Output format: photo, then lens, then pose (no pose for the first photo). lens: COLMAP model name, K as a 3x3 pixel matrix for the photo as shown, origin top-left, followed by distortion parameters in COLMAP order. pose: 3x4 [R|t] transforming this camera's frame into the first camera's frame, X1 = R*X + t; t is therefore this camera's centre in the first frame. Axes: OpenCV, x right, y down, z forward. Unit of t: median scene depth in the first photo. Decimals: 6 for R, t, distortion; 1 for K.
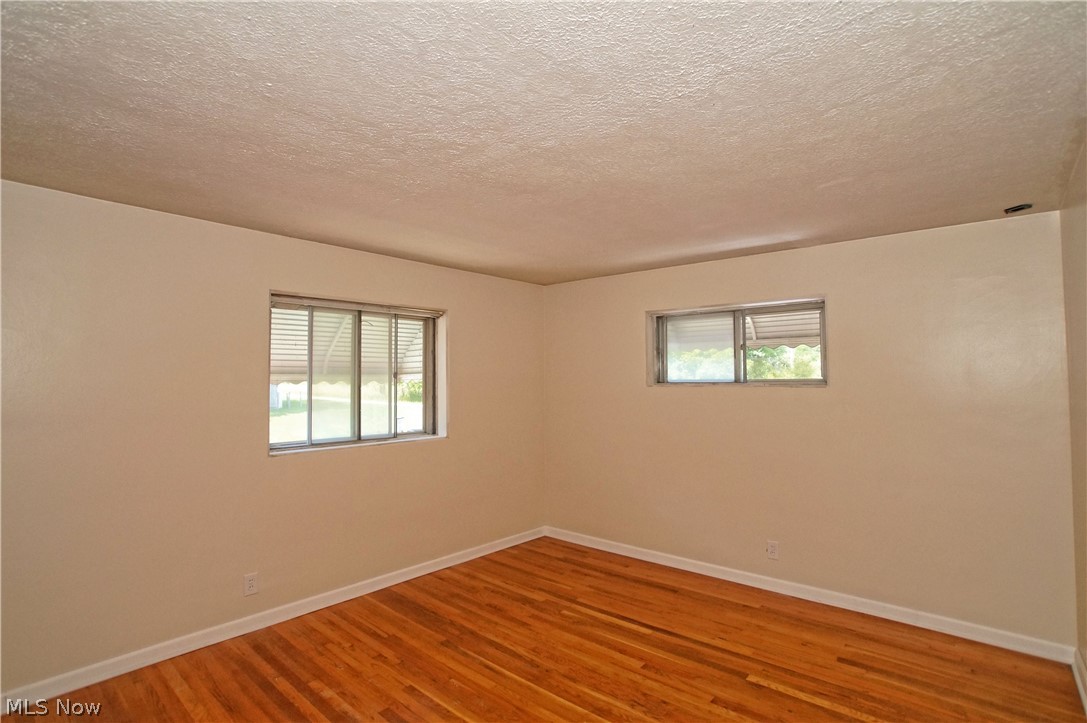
lens RADIAL K [[549.8, 0, 528.9], [0, 549.8, 364.5], [0, 0, 1]] dist [-0.082234, 0.041060]
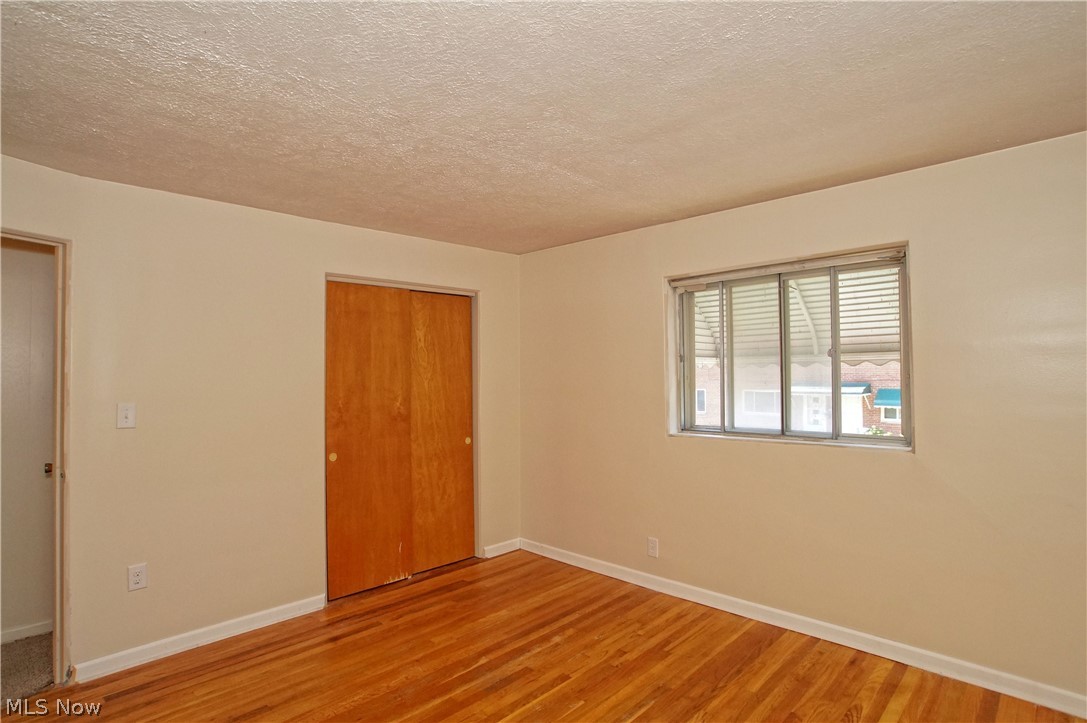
lens RADIAL K [[549.8, 0, 528.9], [0, 549.8, 364.5], [0, 0, 1]] dist [-0.082234, 0.041060]
pose [[-0.087516, -0.016236, -0.996031, 0.630846], [0.049252, 0.998574, -0.020605, 0.042369], [0.994945, -0.050860, -0.086592, 0.858812]]
